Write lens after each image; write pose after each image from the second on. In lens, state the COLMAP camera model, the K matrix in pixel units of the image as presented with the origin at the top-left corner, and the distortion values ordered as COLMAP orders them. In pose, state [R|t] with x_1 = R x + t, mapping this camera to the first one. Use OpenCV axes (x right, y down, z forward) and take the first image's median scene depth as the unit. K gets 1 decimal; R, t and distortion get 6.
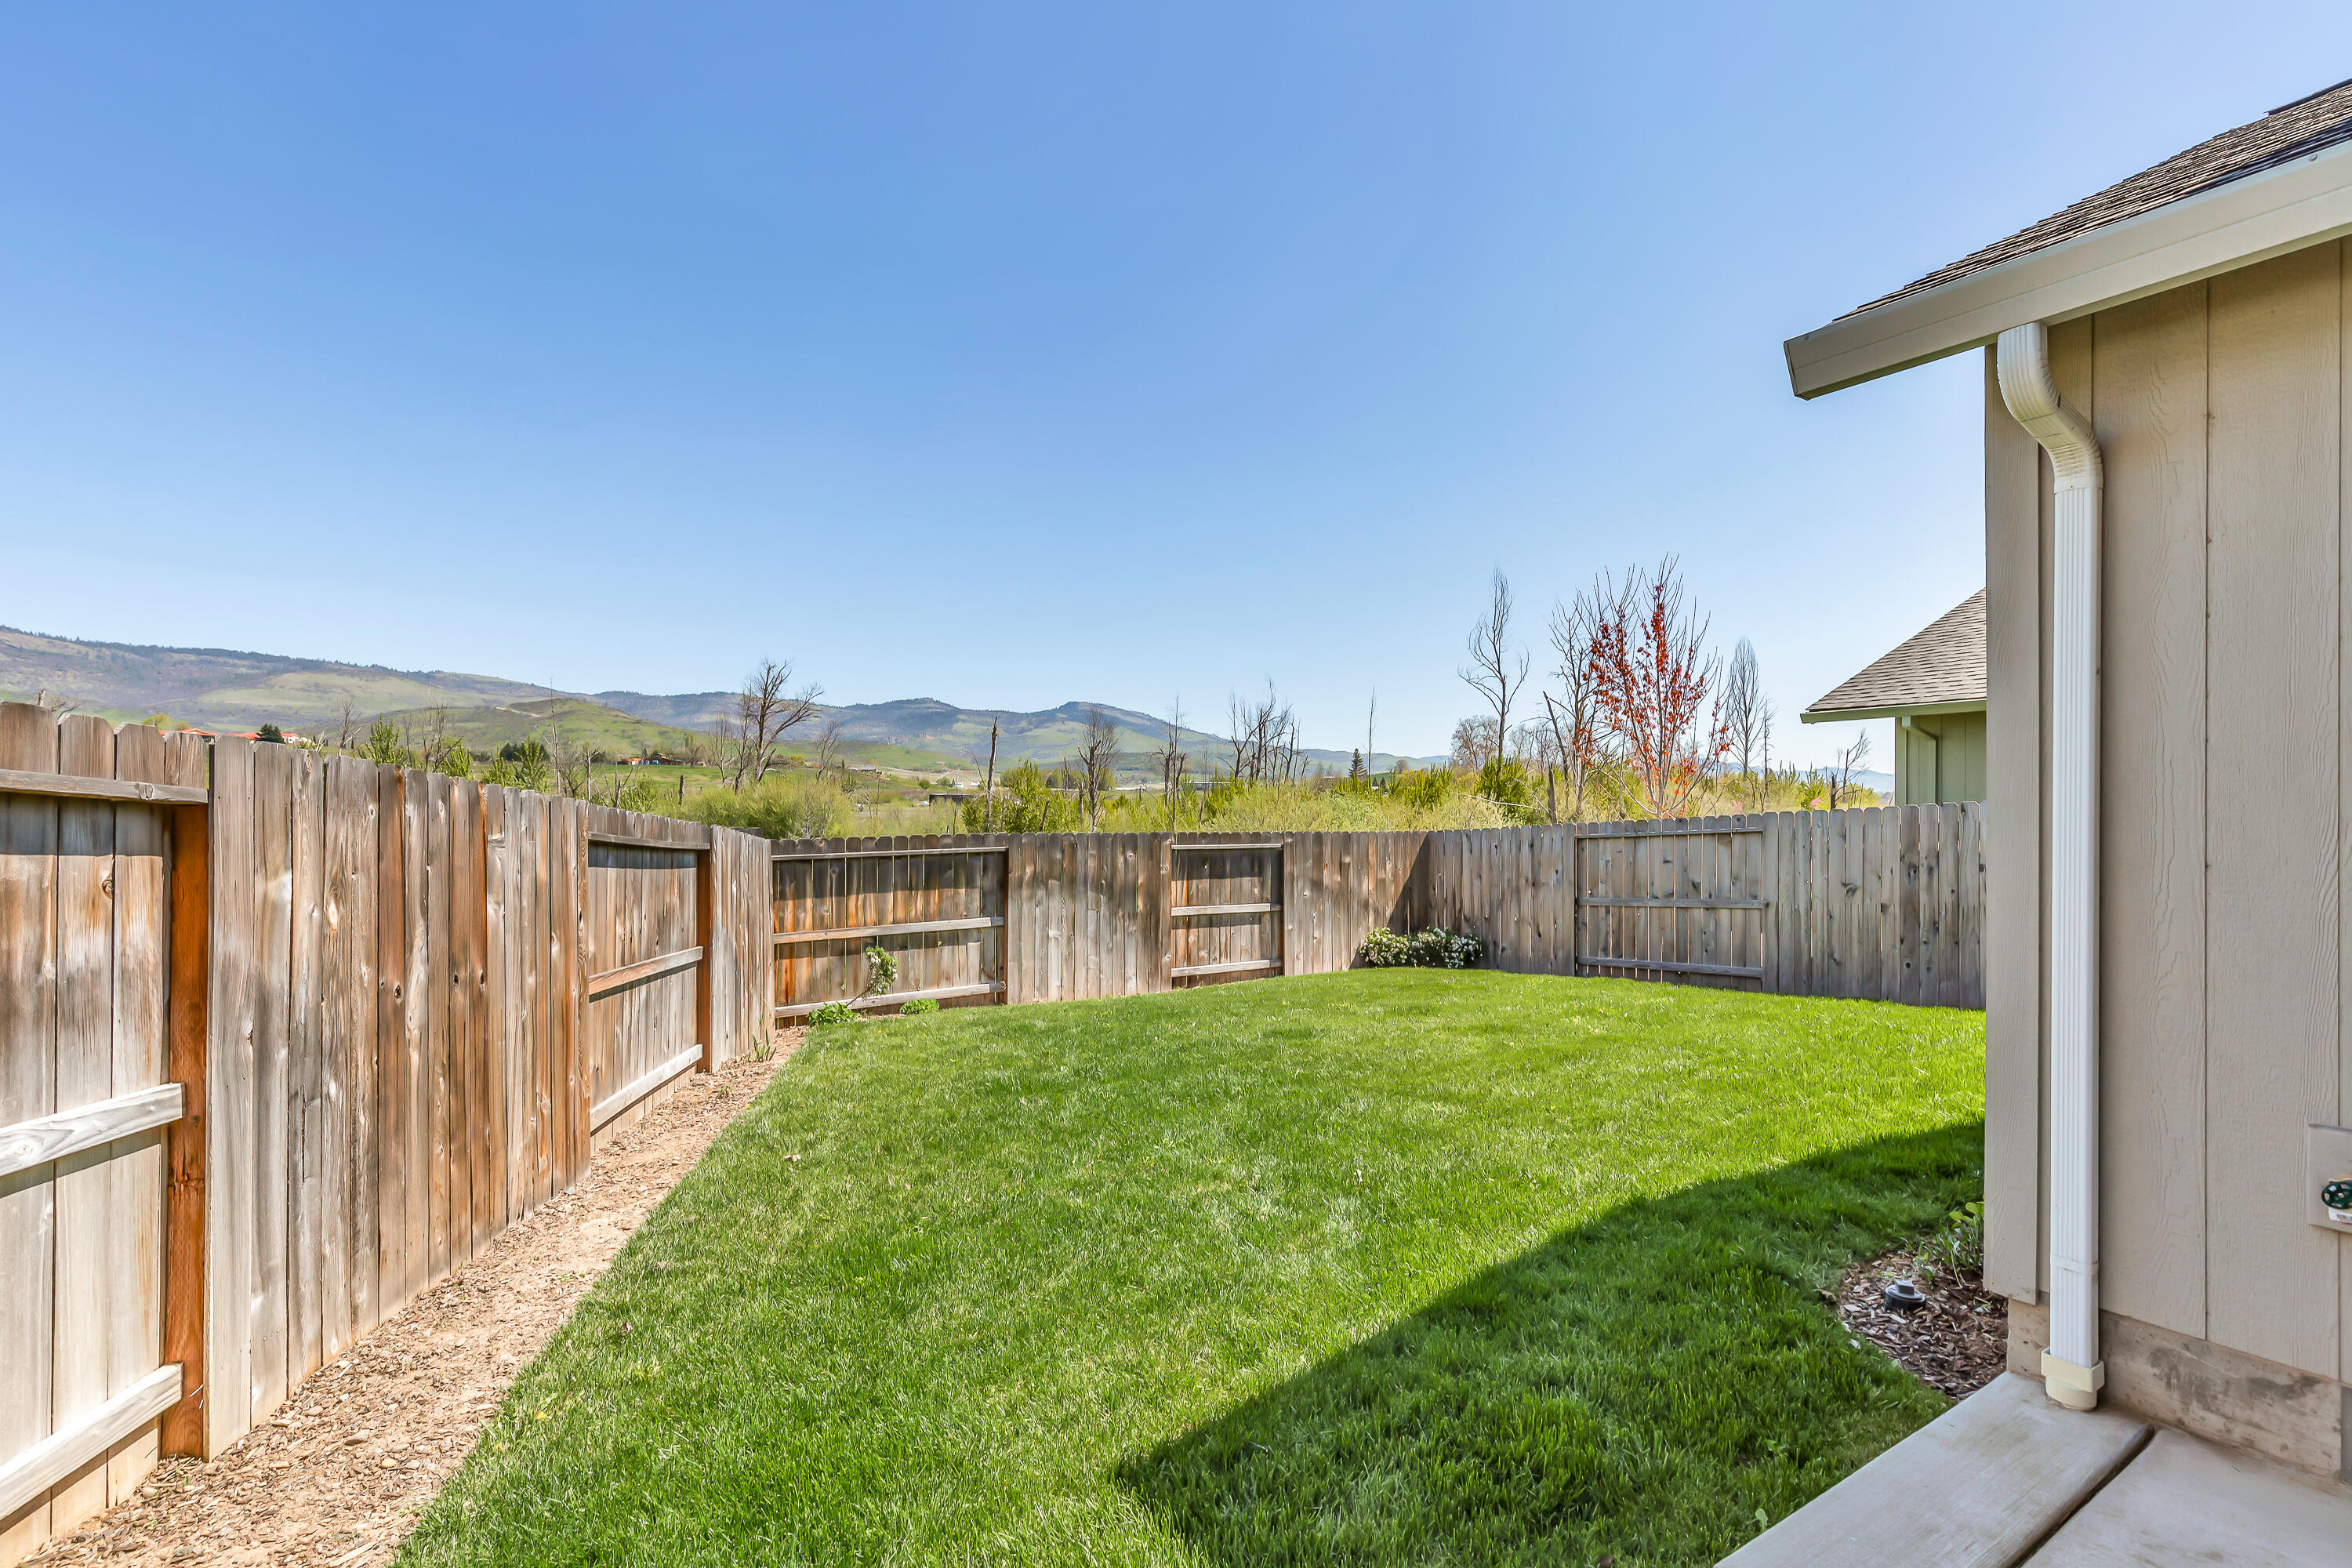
lens RADIAL K [[1087.6, 0, 1157.2], [0, 1087.6, 835.5], [0, 0, 1]] dist [0.006786, -0.000785]
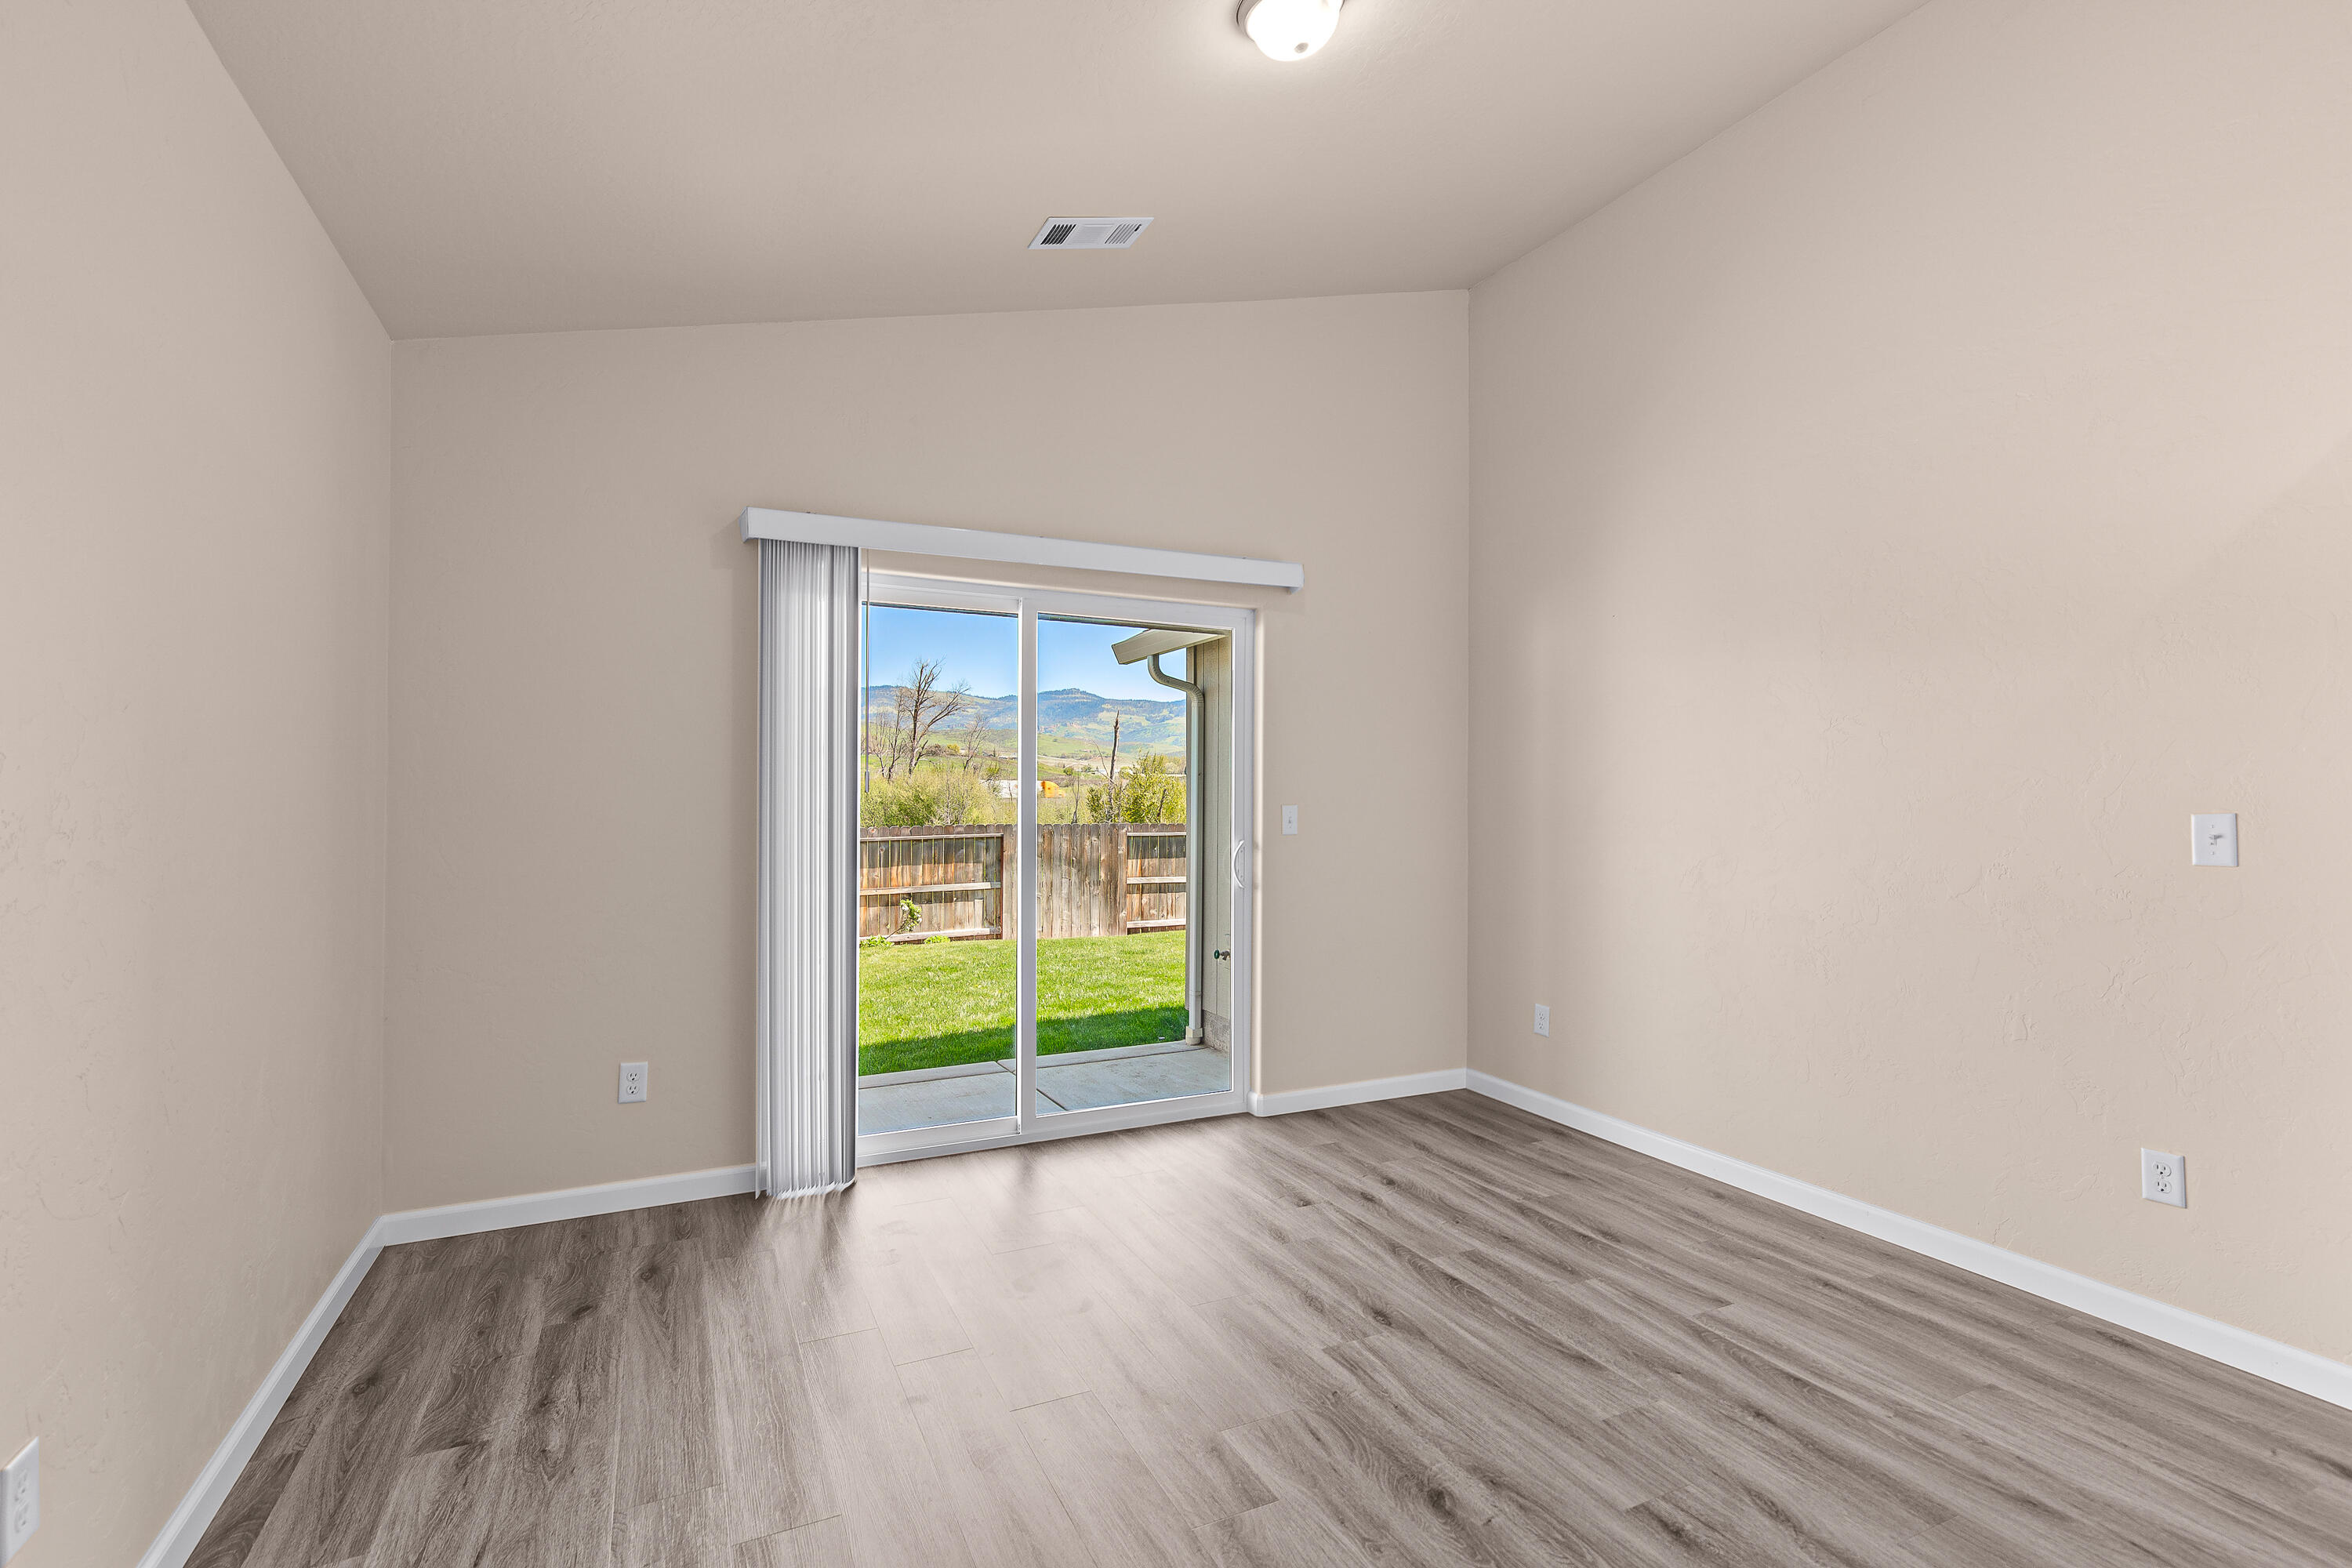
lens RADIAL K [[1087.6, 0, 1183.6], [0, 1087.6, 803.8], [0, 0, 1]] dist [0.006786, -0.000785]
pose [[0.993137, 0.001429, -0.116951, 0.288761], [-0.003167, 0.999887, -0.014679, -0.009415], [0.116917, 0.014949, 0.993029, -0.436927]]
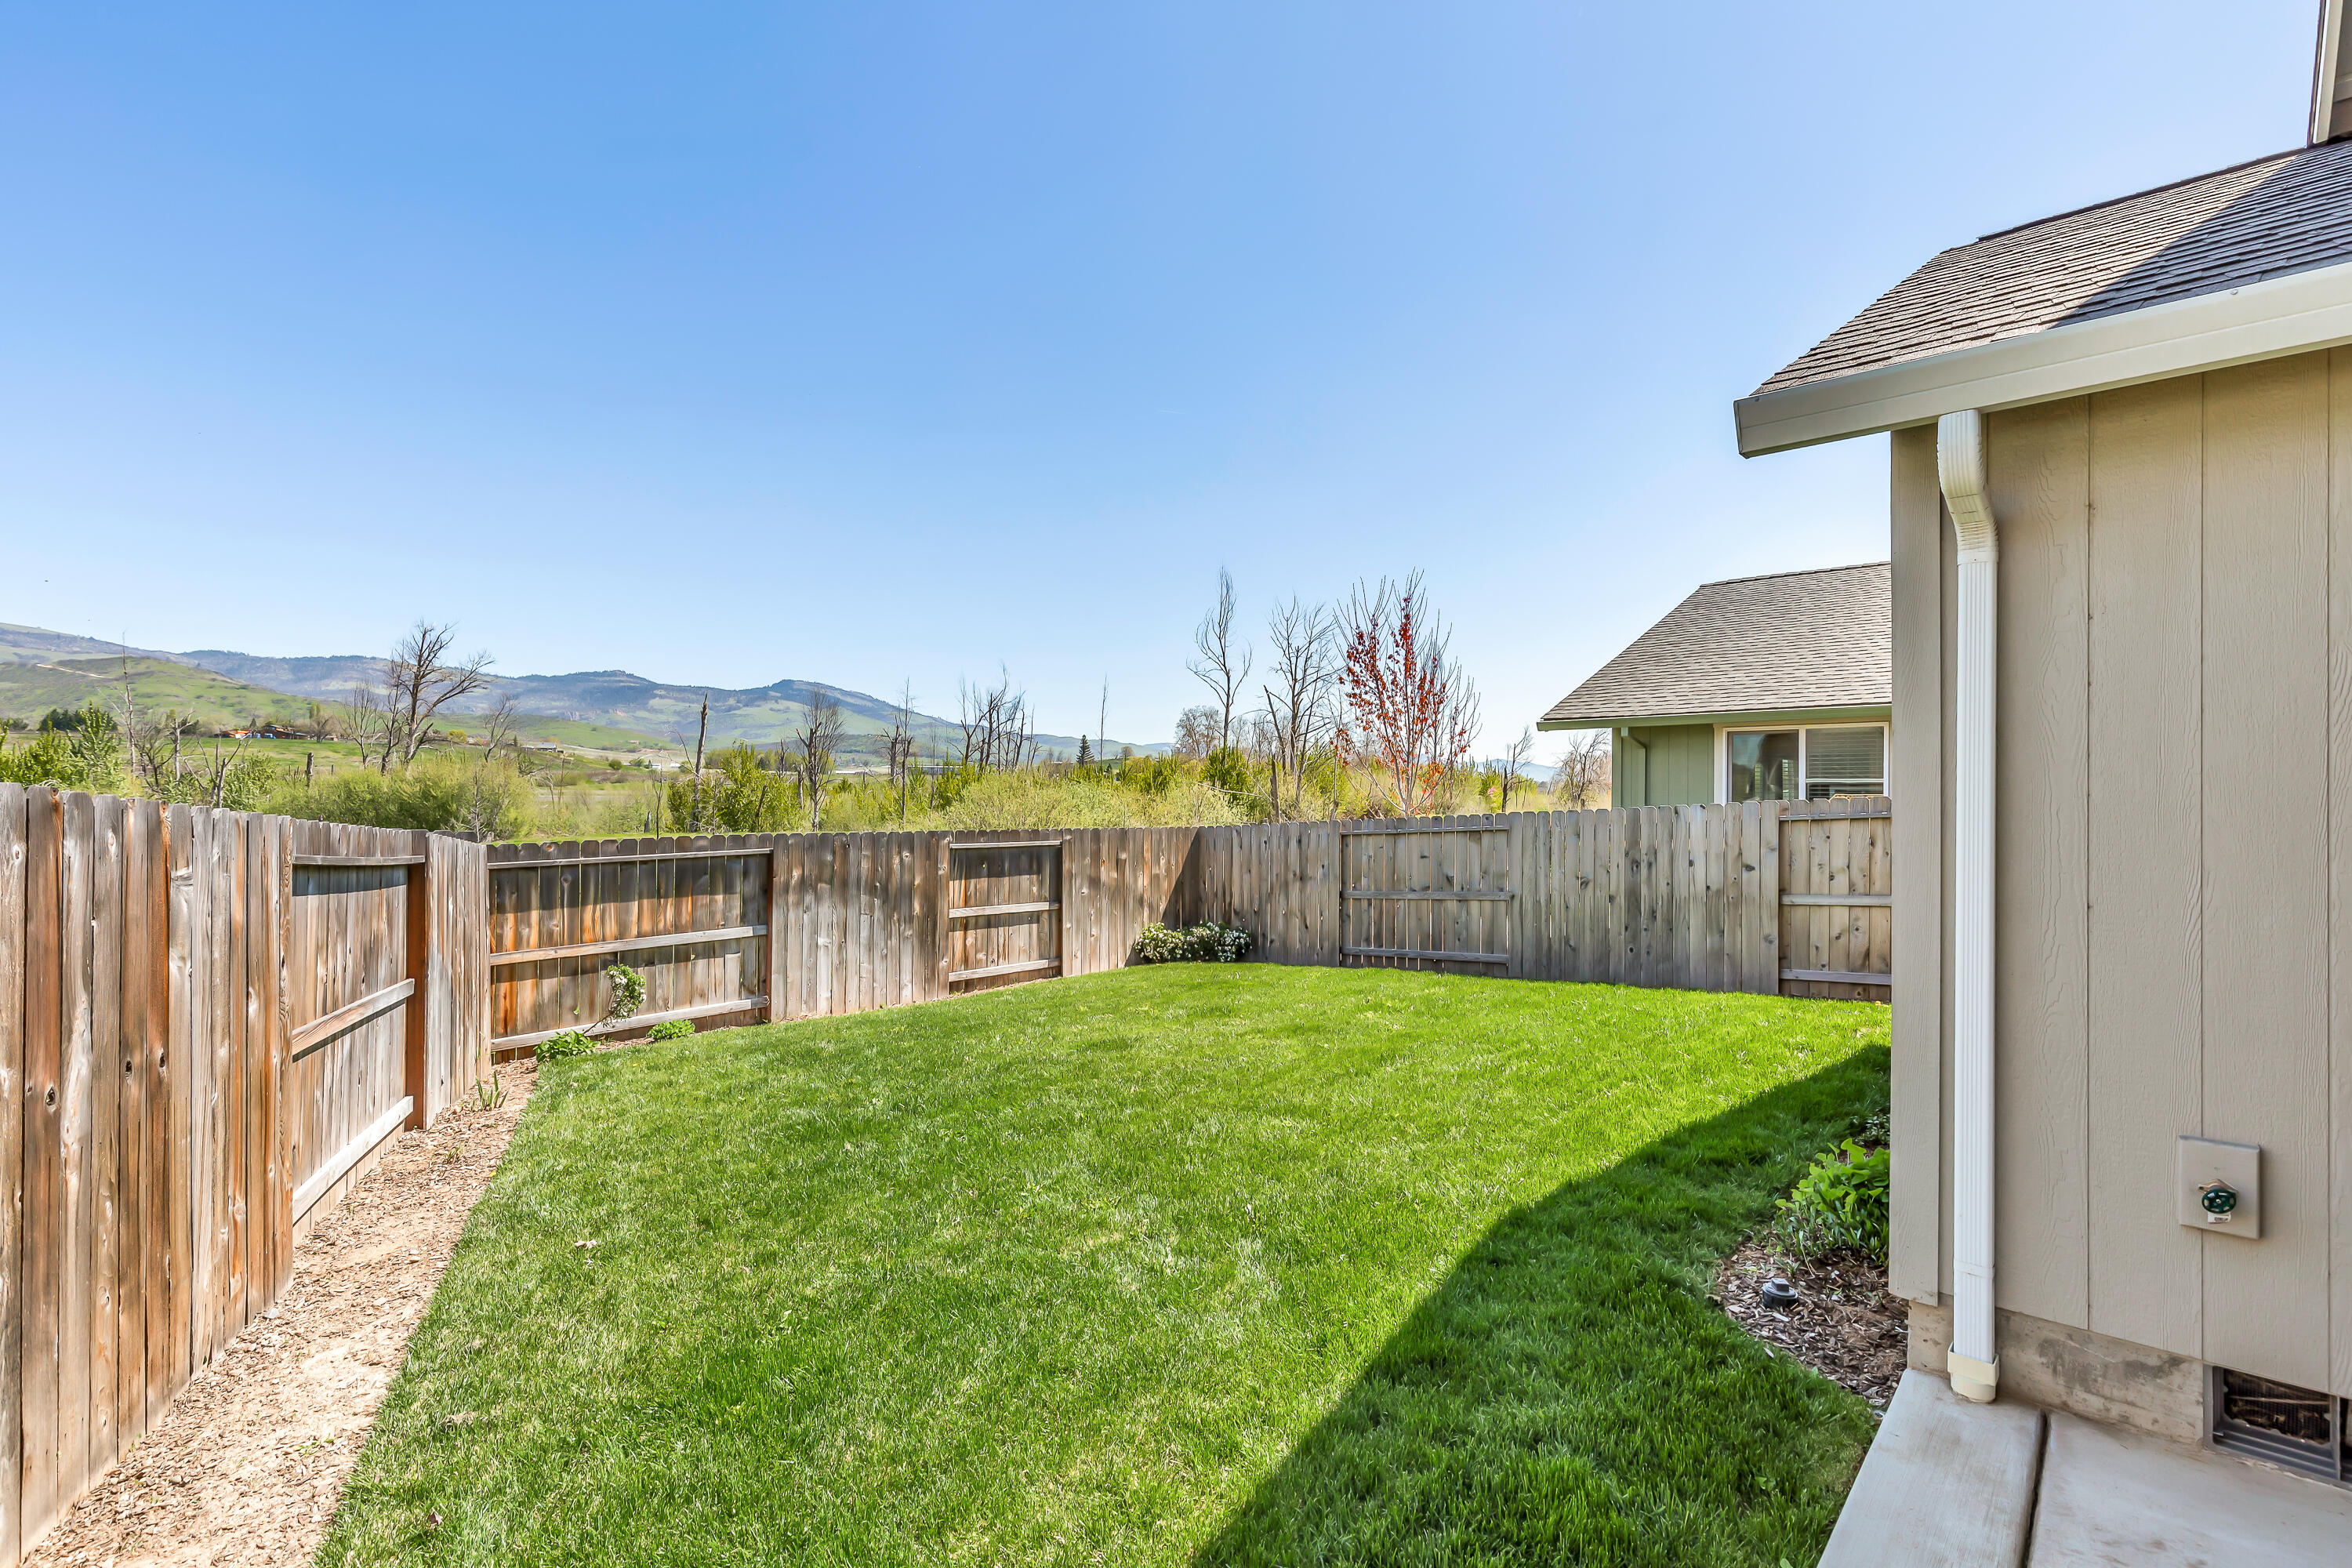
lens RADIAL K [[1087.6, 0, 1158.7], [0, 1087.6, 814.6], [0, 0, 1]] dist [0.006786, -0.000785]
pose [[0.967909, -0.000204, 0.251300, -0.056618], [0.001286, 0.999991, -0.004140, -0.014658], [-0.251297, 0.004330, 0.967900, 0.035793]]
